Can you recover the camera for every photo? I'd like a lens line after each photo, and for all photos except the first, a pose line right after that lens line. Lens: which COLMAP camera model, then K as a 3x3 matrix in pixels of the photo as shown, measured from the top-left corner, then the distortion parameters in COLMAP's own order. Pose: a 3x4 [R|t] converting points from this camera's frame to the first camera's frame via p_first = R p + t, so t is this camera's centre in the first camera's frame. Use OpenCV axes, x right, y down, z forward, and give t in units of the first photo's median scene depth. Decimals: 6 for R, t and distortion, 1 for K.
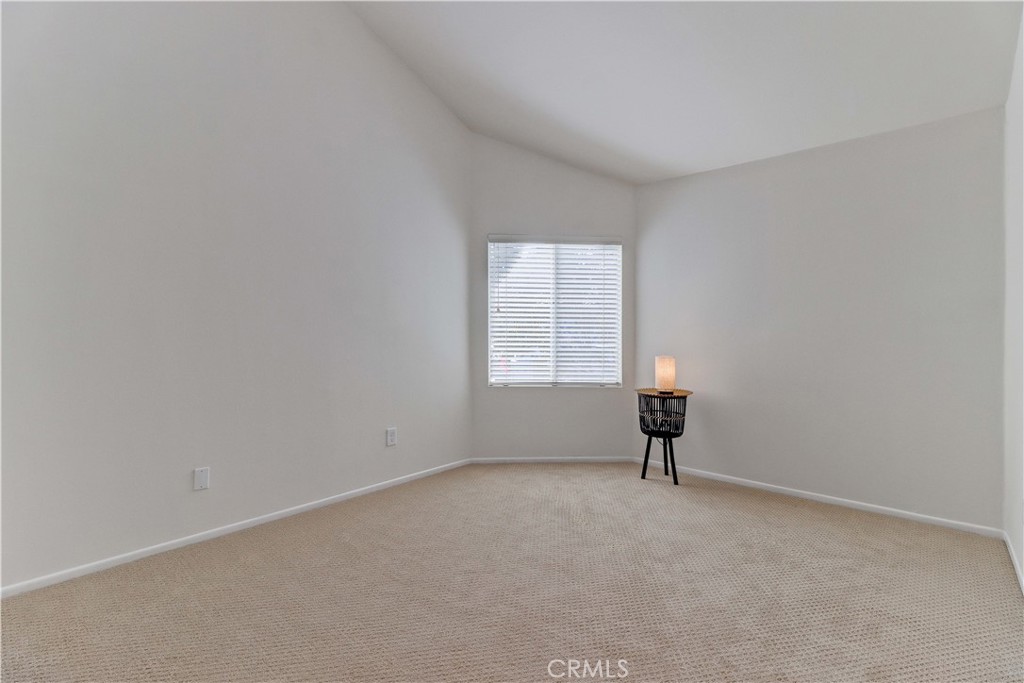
lens RADIAL K [[473.0, 0, 513.7], [0, 473.0, 332.4], [0, 0, 1]] dist [0.017886, -0.011425]
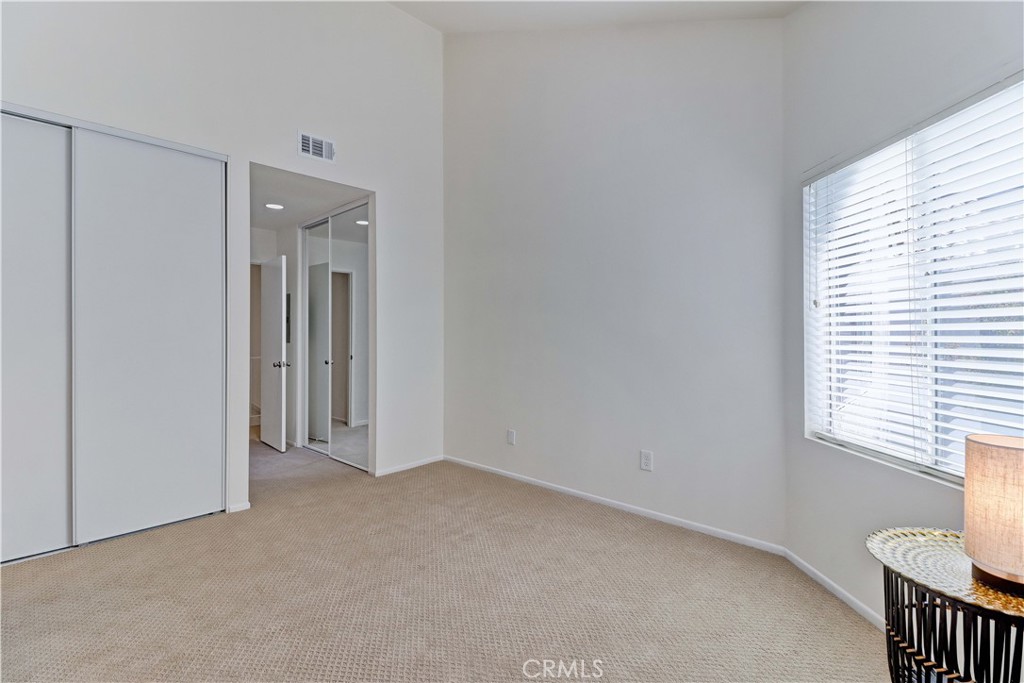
lens RADIAL K [[473.0, 0, 513.7], [0, 473.0, 332.4], [0, 0, 1]] dist [0.017886, -0.011425]
pose [[-0.040888, -0.014630, -0.999057, 0.582535], [-0.005189, 0.999882, -0.014430, -0.002622], [0.999150, 0.004594, -0.040959, 0.726138]]
